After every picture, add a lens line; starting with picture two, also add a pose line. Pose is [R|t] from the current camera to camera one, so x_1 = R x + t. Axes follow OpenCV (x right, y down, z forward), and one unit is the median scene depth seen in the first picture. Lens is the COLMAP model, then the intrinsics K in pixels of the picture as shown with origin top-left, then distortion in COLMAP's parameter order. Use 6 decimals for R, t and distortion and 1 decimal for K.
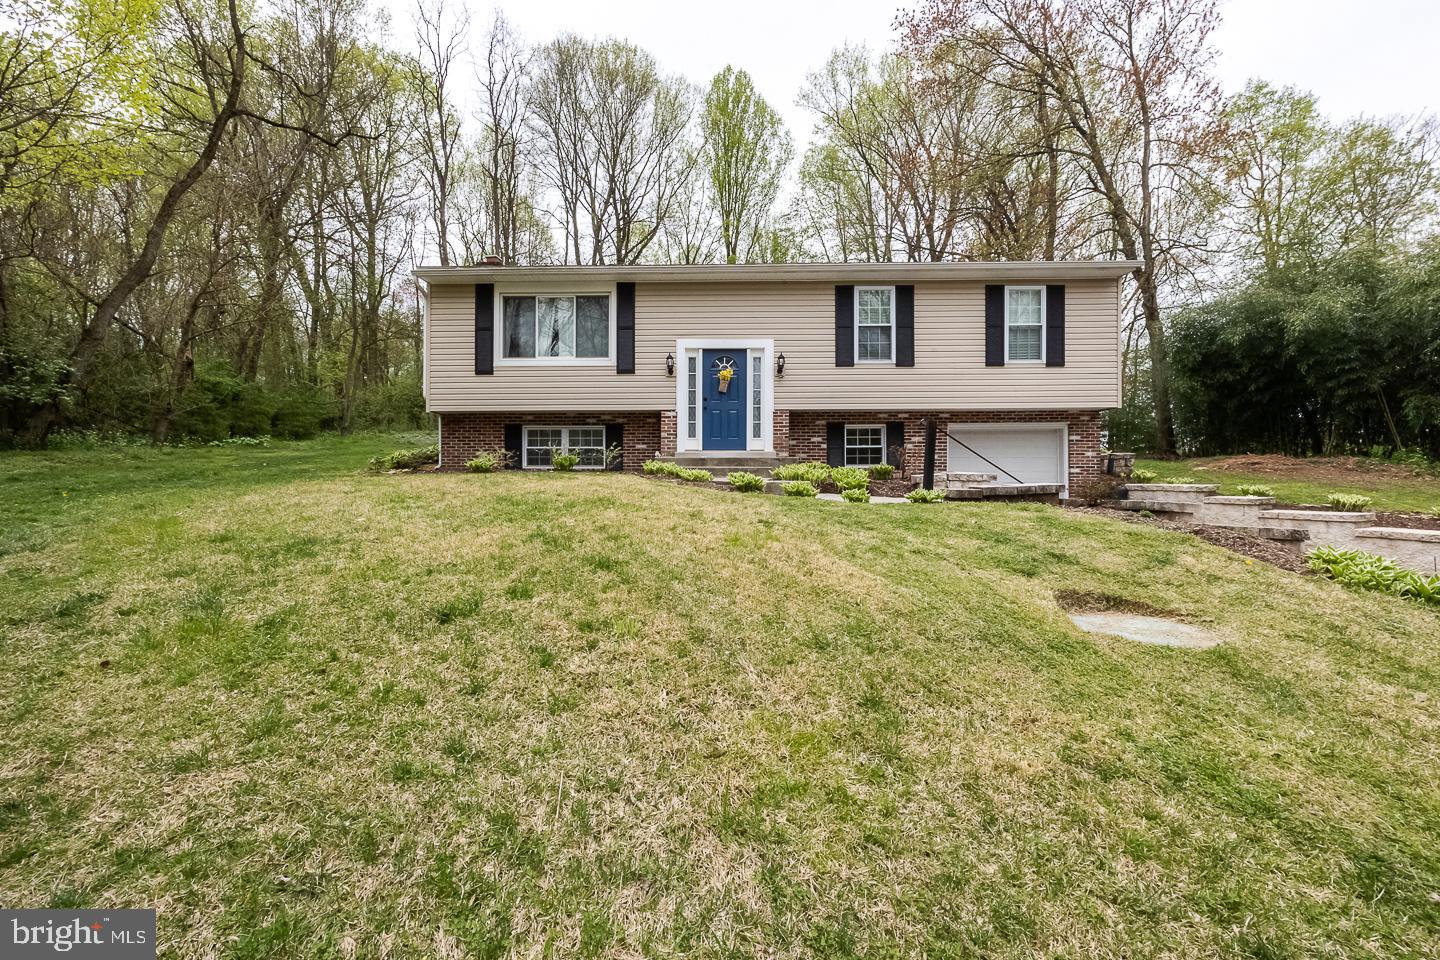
lens RADIAL K [[577.3, 0, 720.7], [0, 577.3, 487.4], [0, 0, 1]] dist [0.000437, 0.000150]
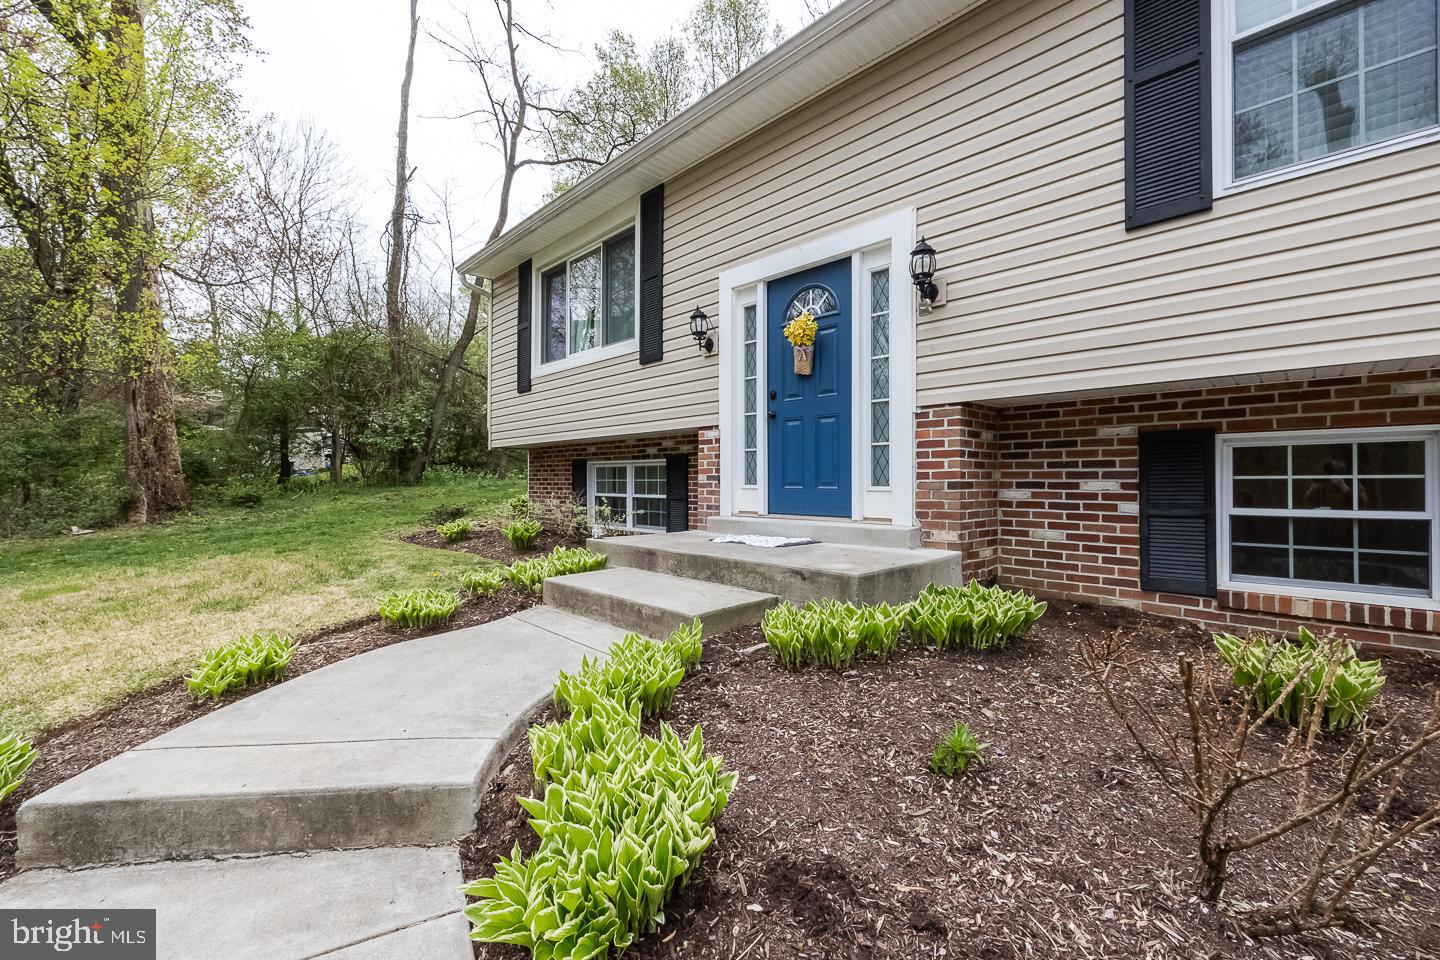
lens RADIAL K [[599.8, 0, 720.0], [0, 599.8, 480.0], [0, 0, 1]] dist [0.000001, 0.000300]
pose [[0.700154, 0.001465, -0.713990, 0.267837], [-0.014363, 0.999824, -0.012033, -0.084030], [0.713848, 0.018680, 0.700052, 0.660589]]
